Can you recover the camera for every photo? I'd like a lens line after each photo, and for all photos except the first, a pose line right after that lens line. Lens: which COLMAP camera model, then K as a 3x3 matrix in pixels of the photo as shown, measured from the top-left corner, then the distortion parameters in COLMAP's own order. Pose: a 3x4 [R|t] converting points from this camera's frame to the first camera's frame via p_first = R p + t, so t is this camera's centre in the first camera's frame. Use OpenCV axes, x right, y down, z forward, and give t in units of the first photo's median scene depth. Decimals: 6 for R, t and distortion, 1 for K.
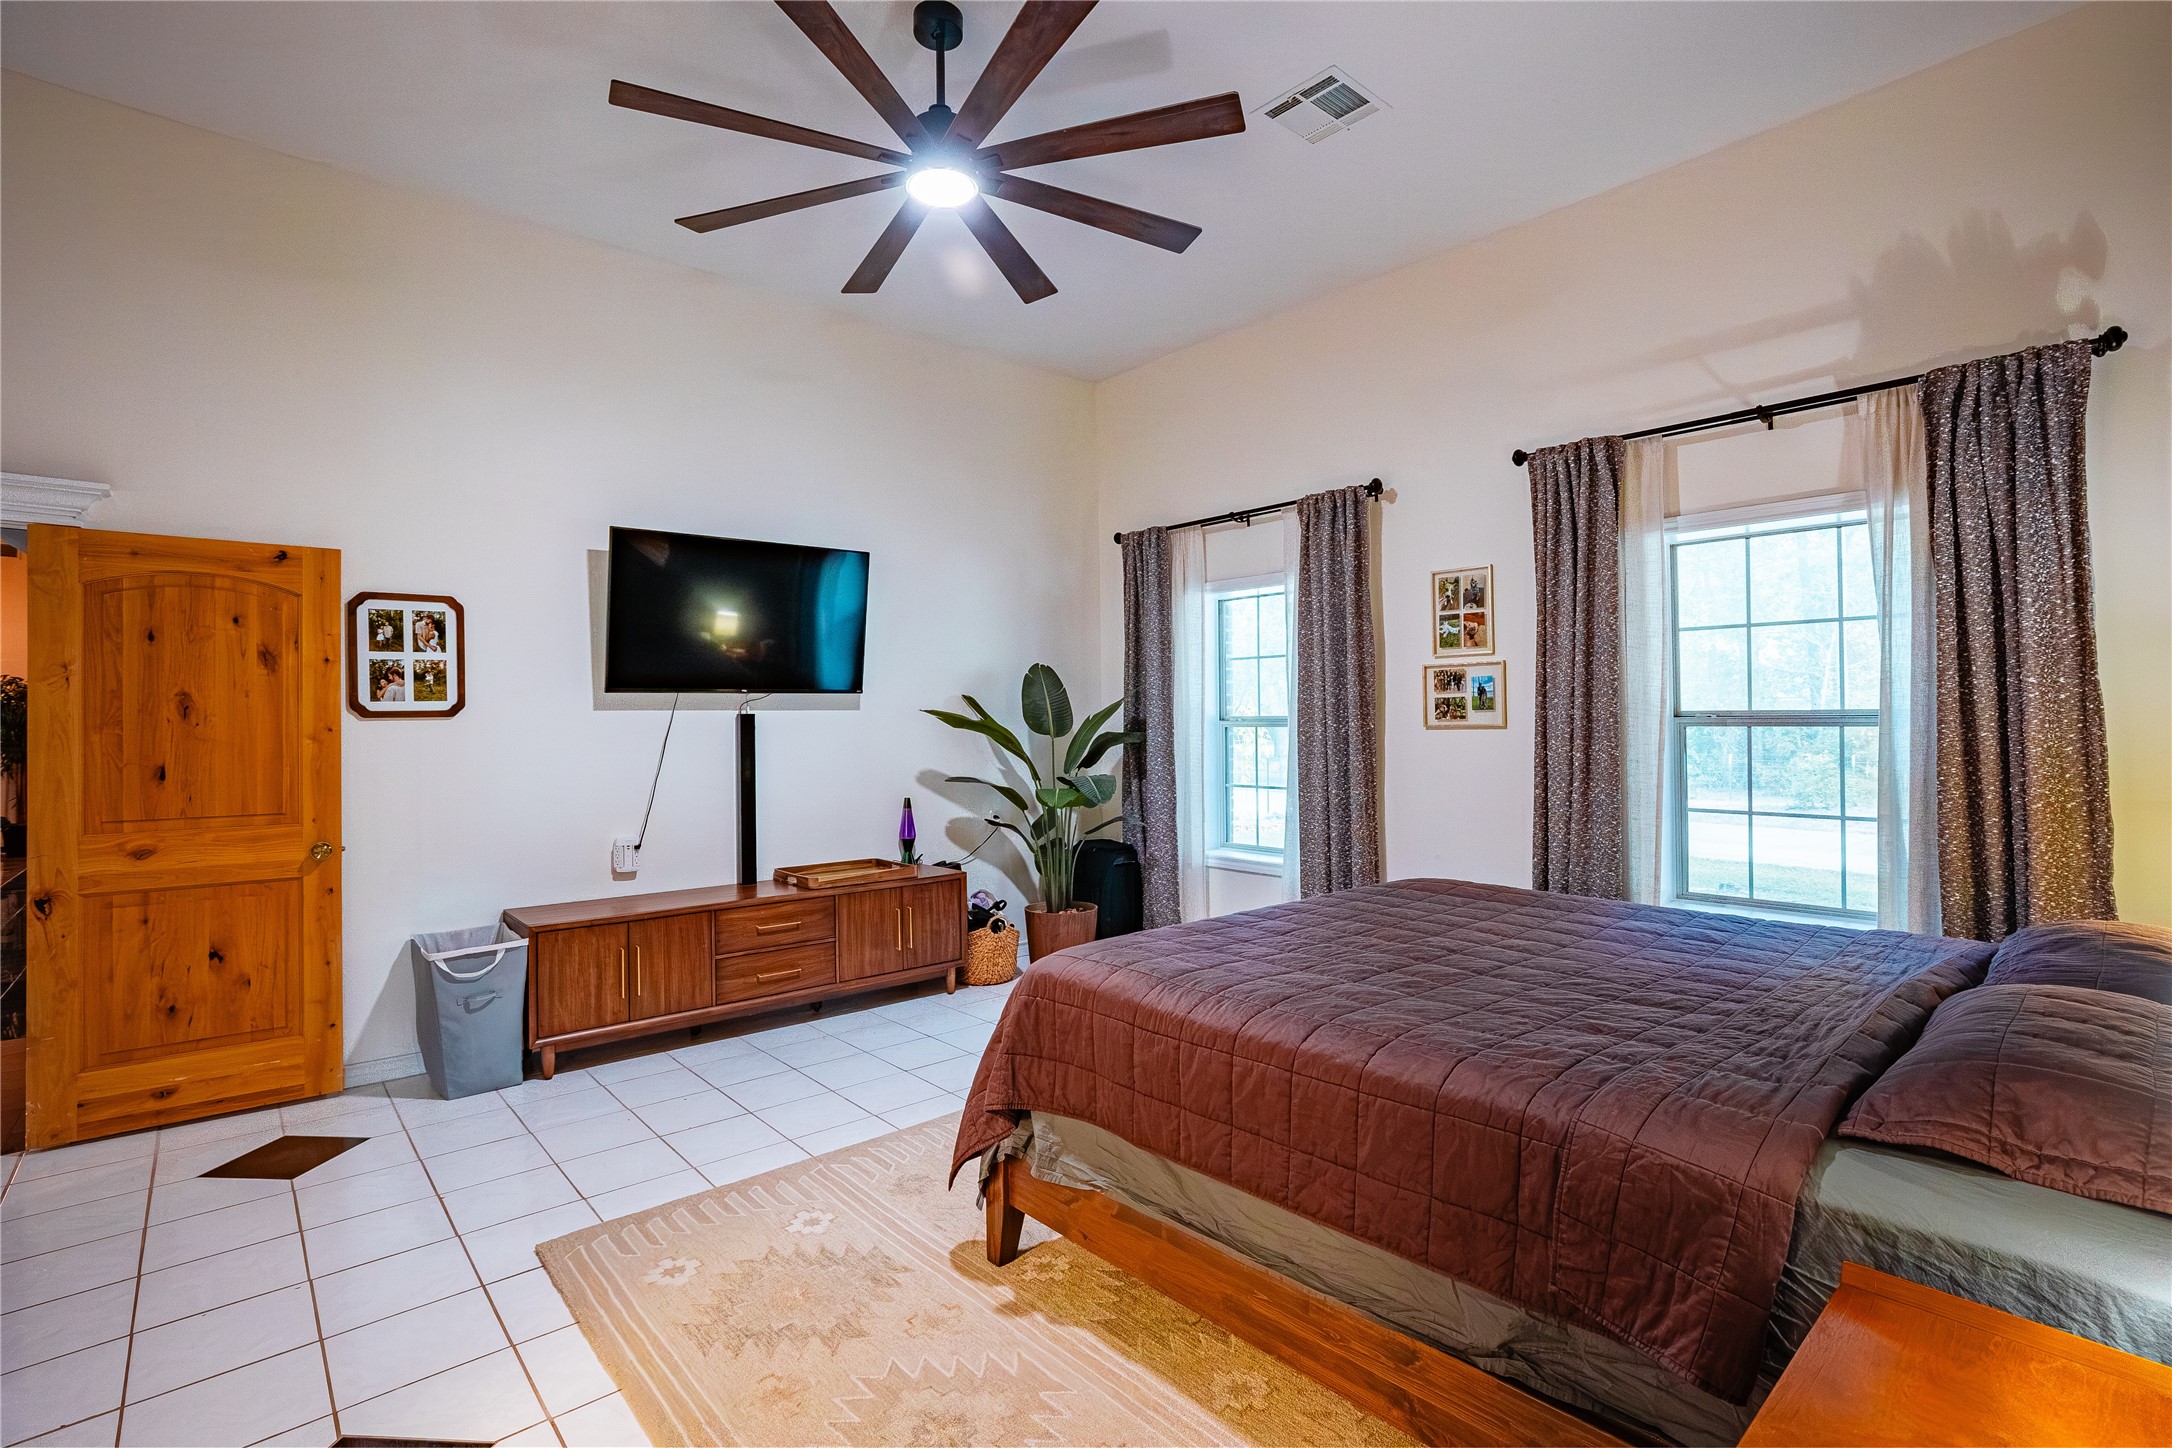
lens RADIAL K [[1019.0, 0, 1086.0], [0, 1019.0, 724.0], [0, 0, 1]] dist [0.001181, 0.000255]
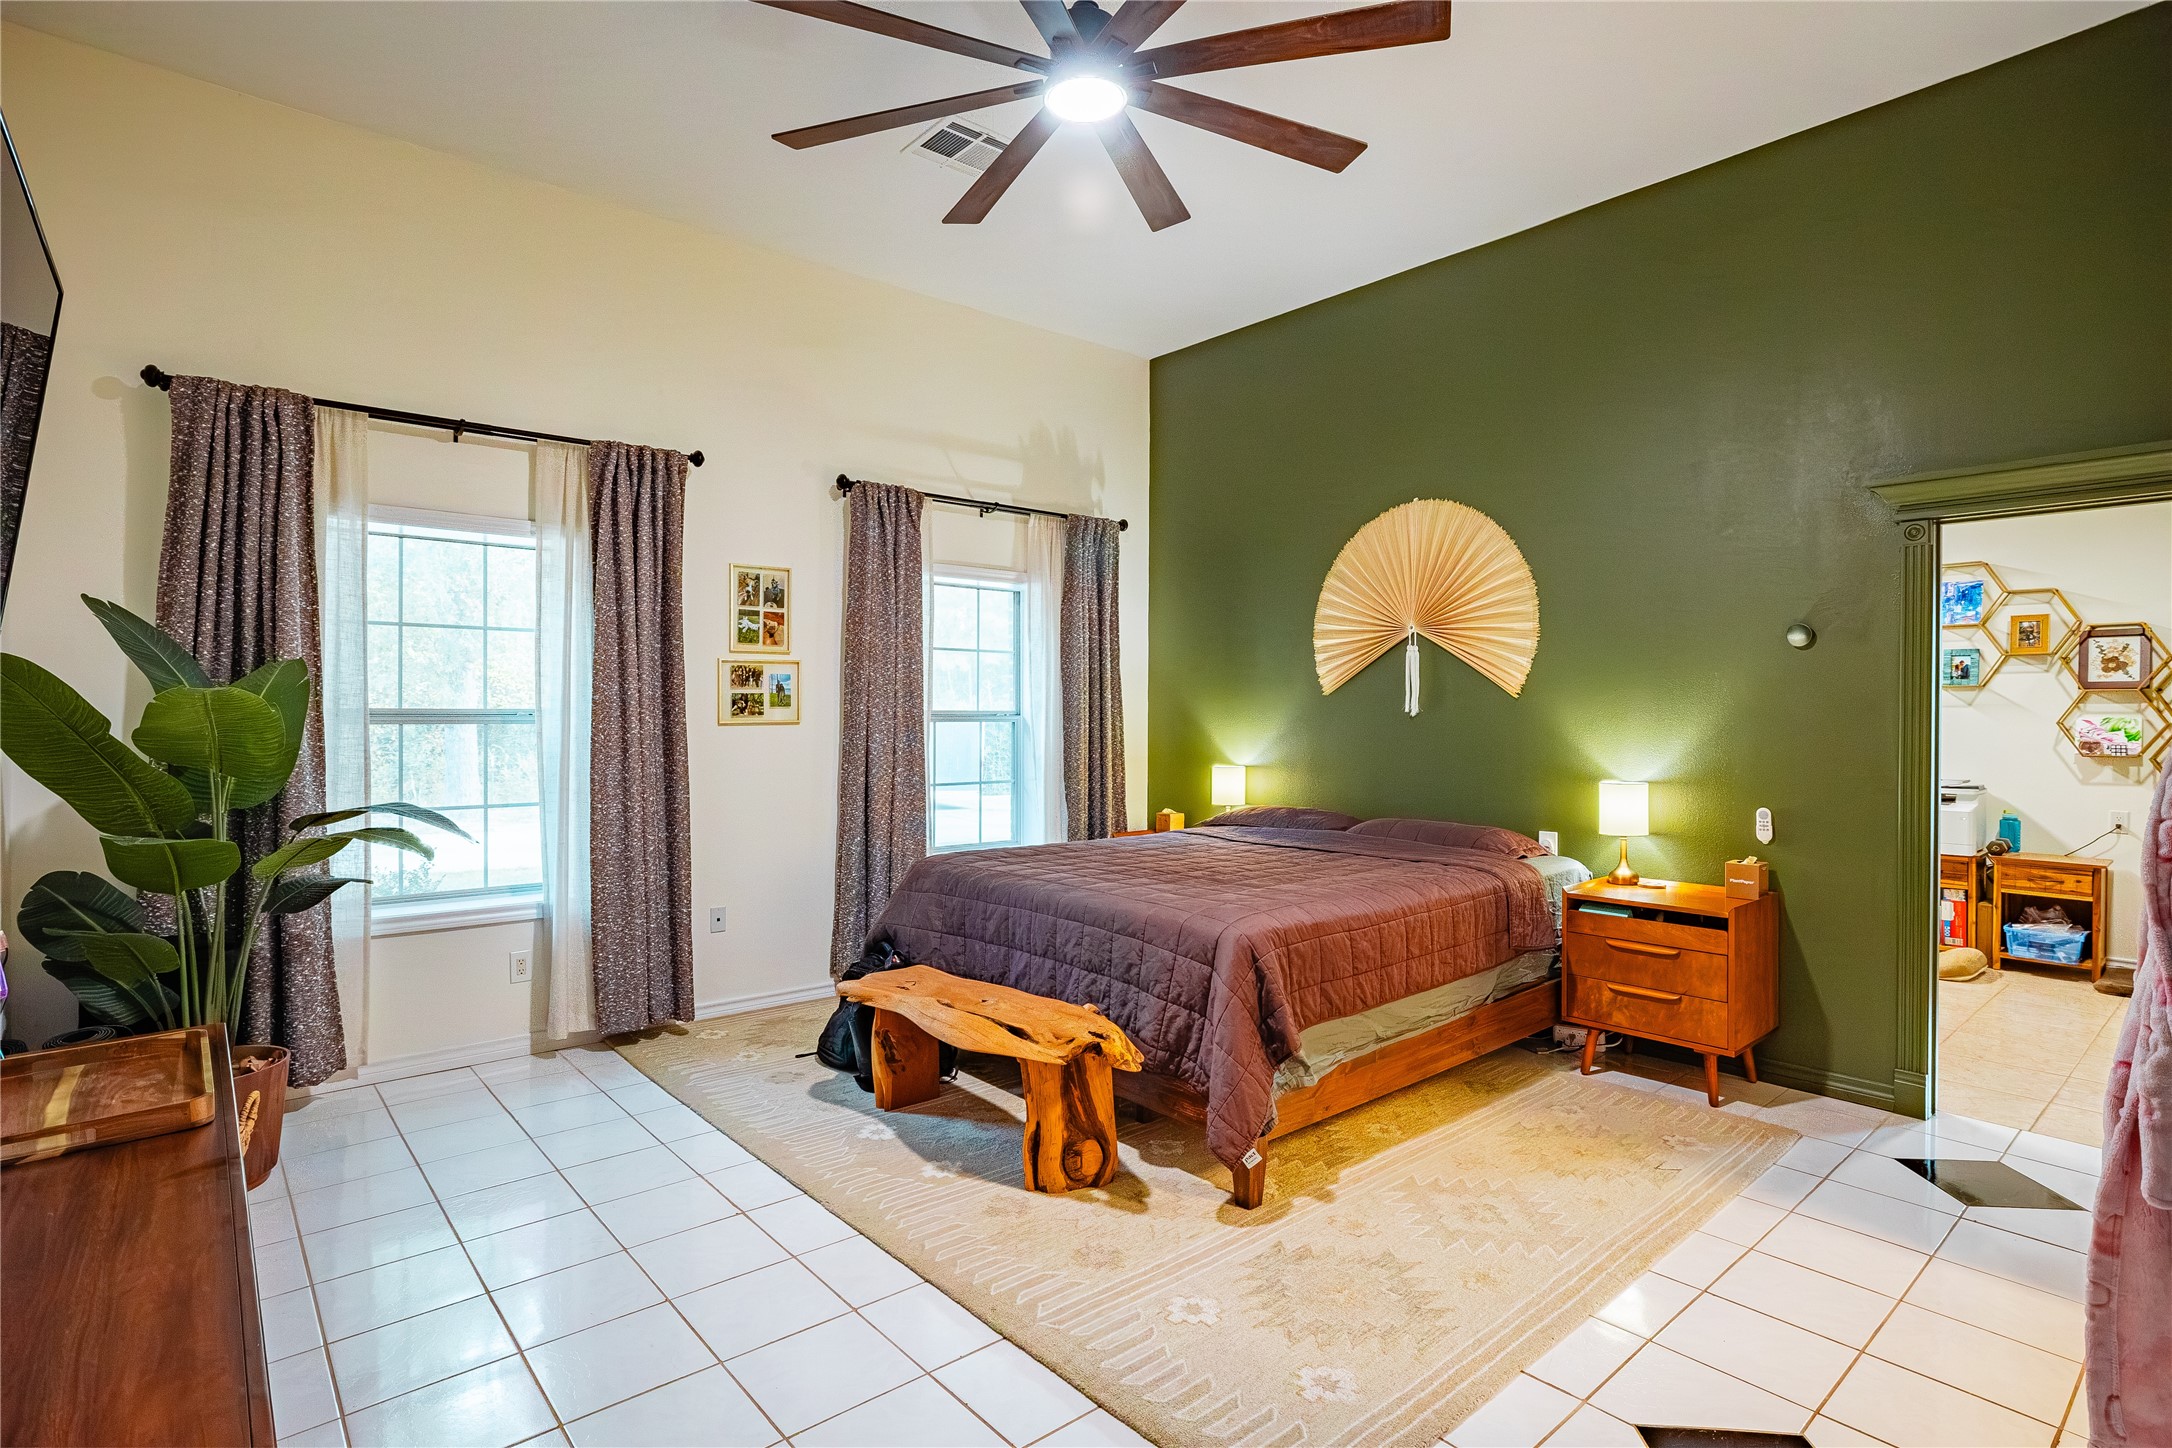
lens RADIAL K [[1122.3, 0, 1086.0], [0, 1122.3, 724.0], [0, 0, 1]] dist [-0.003950, 0.029474]
pose [[-0.001066, -0.005114, 0.999986, -0.748602], [0.007405, 0.999959, 0.005122, 0.000544], [-0.999972, 0.007411, -0.001028, 0.681521]]
